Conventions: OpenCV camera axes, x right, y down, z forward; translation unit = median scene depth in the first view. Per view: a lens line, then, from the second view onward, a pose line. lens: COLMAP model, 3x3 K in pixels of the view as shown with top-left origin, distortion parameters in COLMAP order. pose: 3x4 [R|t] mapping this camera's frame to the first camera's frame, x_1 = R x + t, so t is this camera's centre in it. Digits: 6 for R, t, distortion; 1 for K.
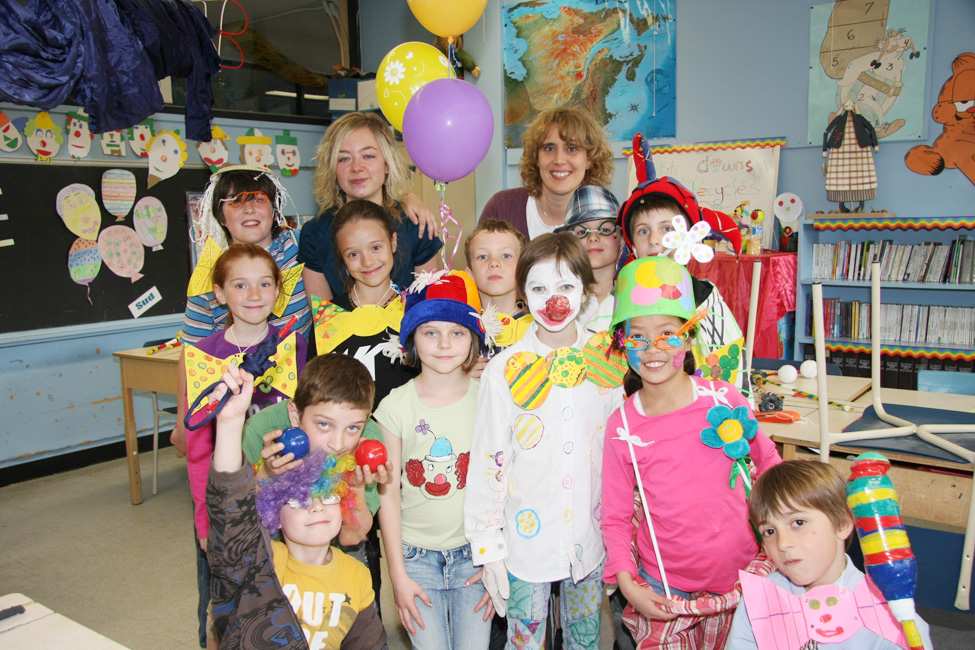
lens RADIAL K [[962.1, 0, 487.6], [0, 962.1, 326.1], [0, 0, 1]] dist [-0.019356, 0.000000]
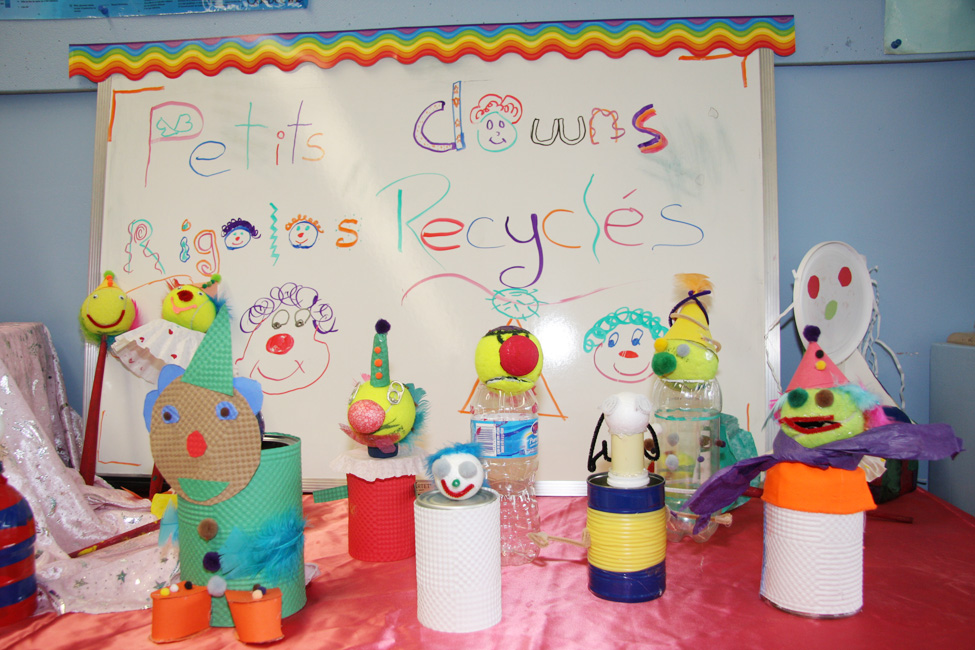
lens RADIAL K [[962.1, 0, 487.7], [0, 962.1, 324.6], [0, 0, 1]] dist [-0.019356, 0.000000]
pose [[0.858989, 0.015444, 0.511761, 0.119396], [0.048532, 0.992588, -0.111415, -0.094710], [-0.509688, 0.120541, 0.851873, 0.826729]]
